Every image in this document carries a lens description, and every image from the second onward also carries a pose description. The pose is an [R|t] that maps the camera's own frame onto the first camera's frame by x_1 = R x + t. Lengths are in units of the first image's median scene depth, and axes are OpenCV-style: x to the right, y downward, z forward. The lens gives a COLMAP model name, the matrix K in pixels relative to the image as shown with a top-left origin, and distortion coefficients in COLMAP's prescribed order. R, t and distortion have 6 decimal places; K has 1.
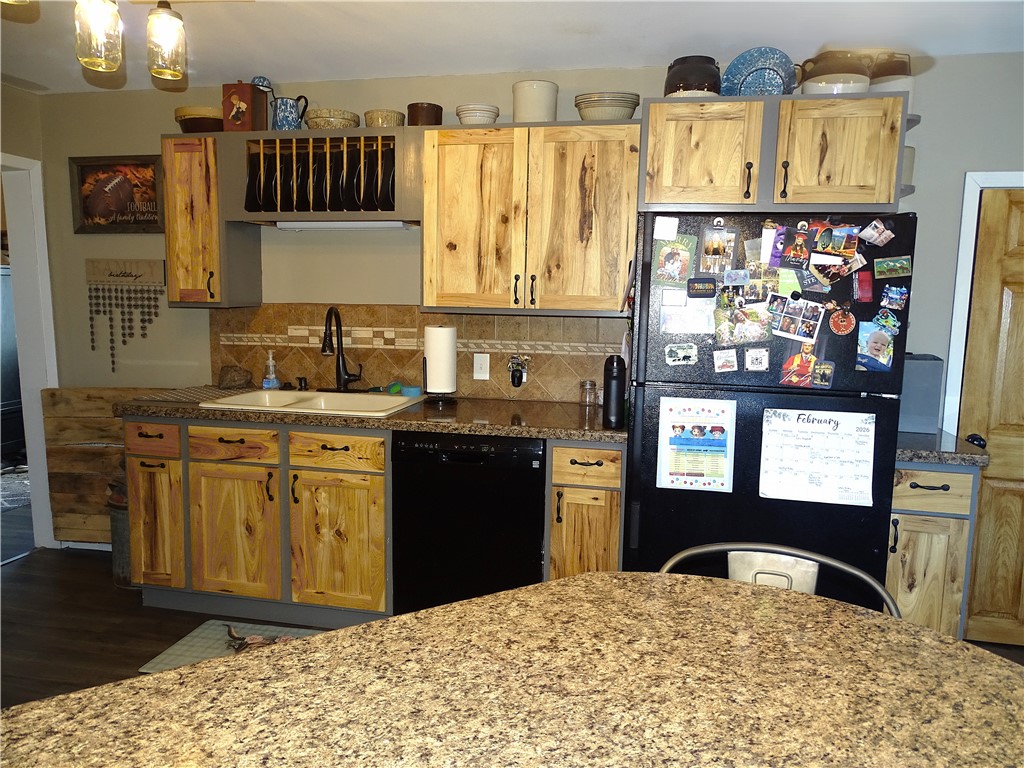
lens RADIAL K [[719.6, 0, 510.1], [0, 719.6, 378.7], [0, 0, 1]] dist [-0.000549, 0.001347]
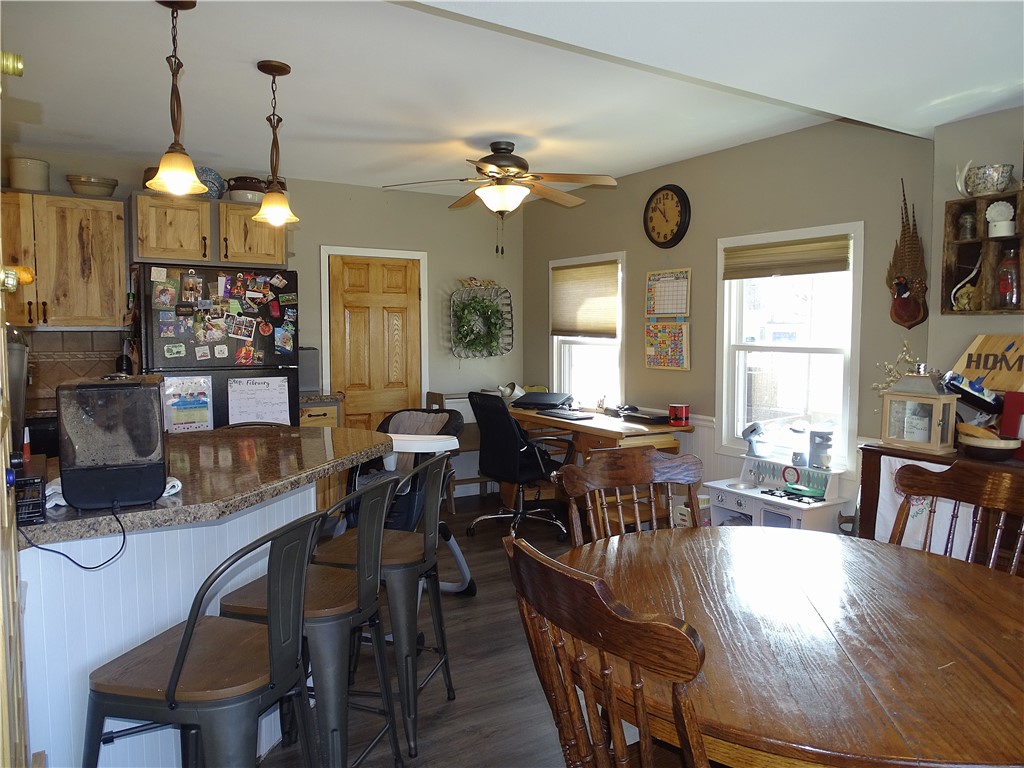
lens RADIAL K [[719.6, 0, 510.1], [0, 719.6, 378.7], [0, 0, 1]] dist [-0.000549, 0.001347]
pose [[0.705957, -0.072001, 0.704585, -0.393024], [0.093549, 0.995583, 0.008007, 0.090710], [-0.702049, 0.060260, 0.709574, -0.718812]]
